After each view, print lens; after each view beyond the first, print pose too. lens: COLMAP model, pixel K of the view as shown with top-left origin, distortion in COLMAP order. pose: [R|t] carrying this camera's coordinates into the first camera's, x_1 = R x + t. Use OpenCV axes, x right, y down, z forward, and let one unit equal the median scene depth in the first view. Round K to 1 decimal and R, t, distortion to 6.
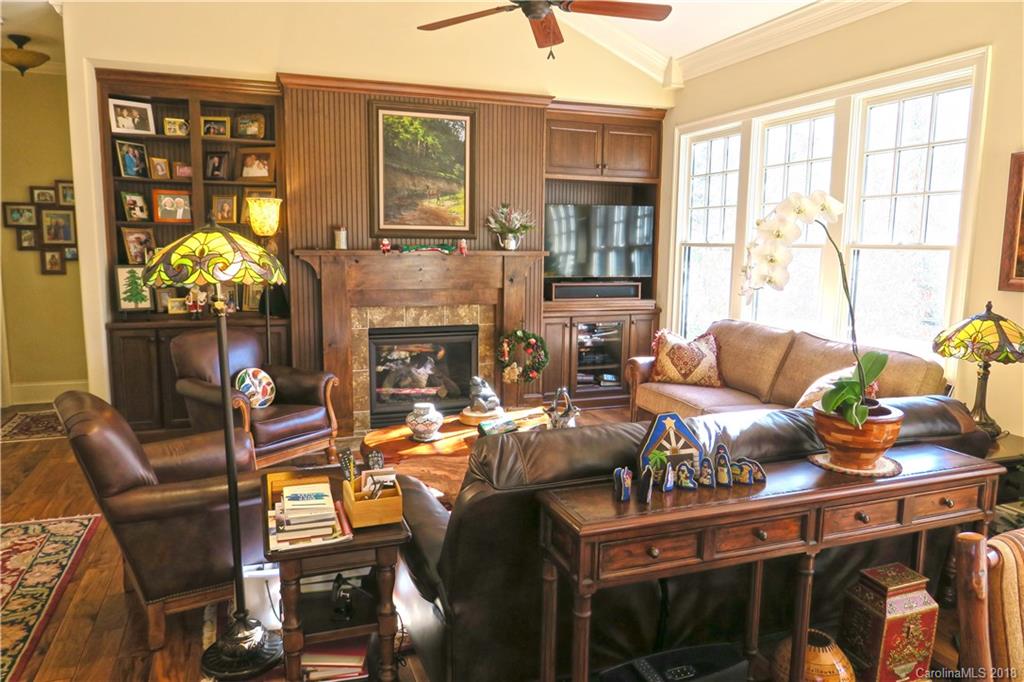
lens RADIAL K [[709.0, 0, 512.5], [0, 709.0, 338.3], [0, 0, 1]] dist [-0.004430, -0.001967]
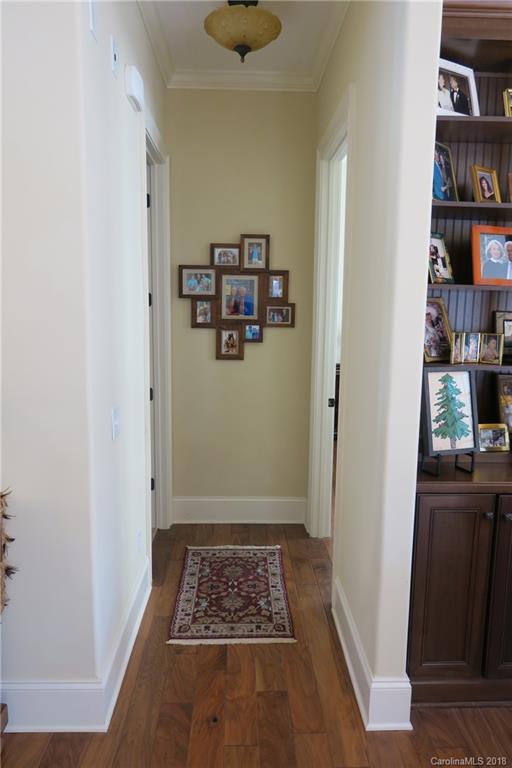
lens RADIAL K [[531.7, 0, 256.0], [0, 531.7, 384.8], [0, 0, 1]] dist [-0.004430, -0.001967]
pose [[0.946836, 0.046857, -0.318287, -0.445300], [-0.046560, 0.998879, 0.008545, -0.070532], [0.318330, 0.006728, 0.947956, 0.473230]]
